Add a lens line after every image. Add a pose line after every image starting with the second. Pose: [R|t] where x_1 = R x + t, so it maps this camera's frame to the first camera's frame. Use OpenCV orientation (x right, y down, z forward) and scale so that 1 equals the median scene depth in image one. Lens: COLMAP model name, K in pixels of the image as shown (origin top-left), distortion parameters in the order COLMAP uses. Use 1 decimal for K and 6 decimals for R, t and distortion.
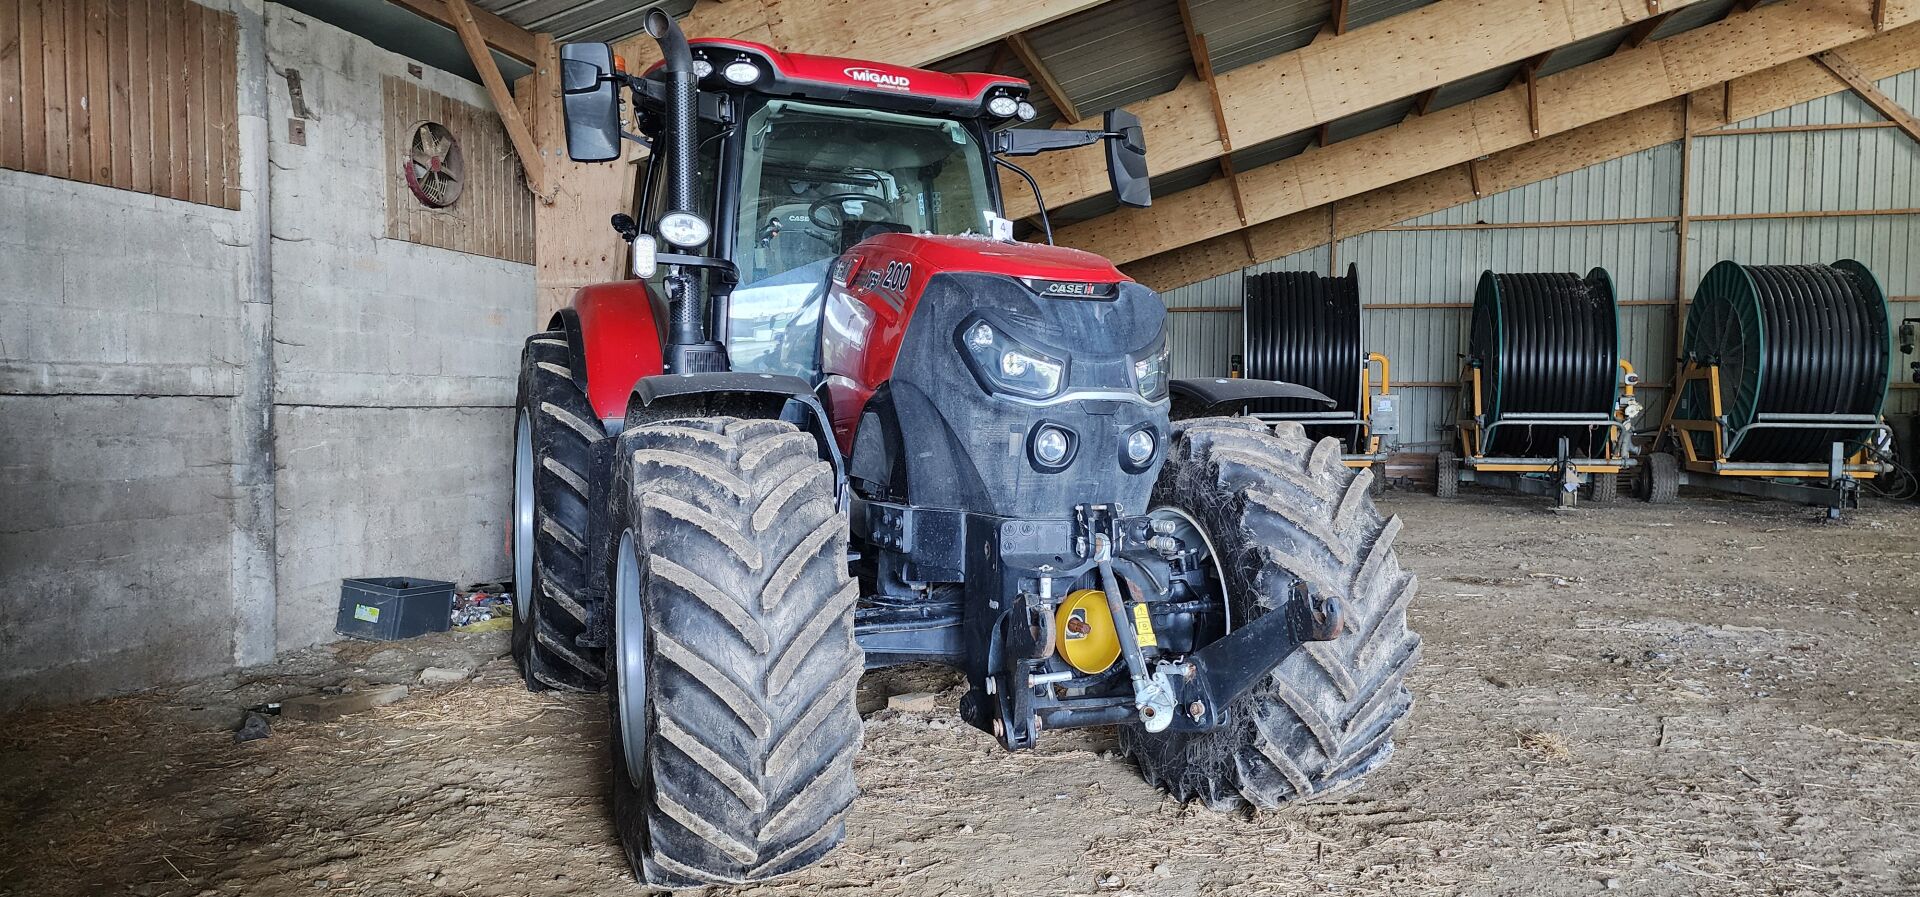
lens RADIAL K [[1208.8, 0, 960.8], [0, 1208.8, 469.3], [0, 0, 1]] dist [0.058590, -0.076381]
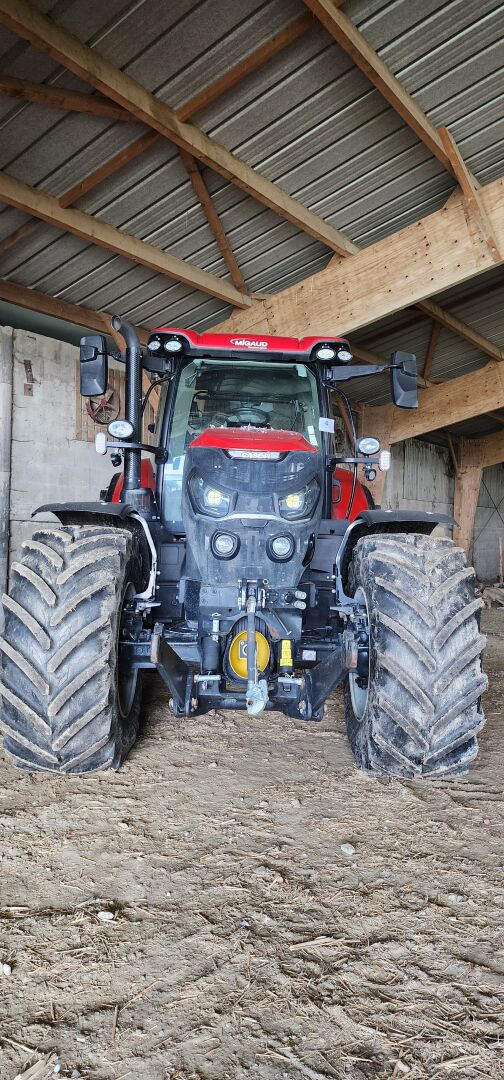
lens RADIAL K [[680.0, 0, 252.0], [0, 680.0, 540.0], [0, 0, 1]] dist [0.058590, -0.076381]
pose [[0.940036, 0.025803, -0.340097, 0.300060], [-0.038947, 0.998733, -0.031878, 0.002459], [0.338843, 0.043213, 0.939850, 0.062346]]
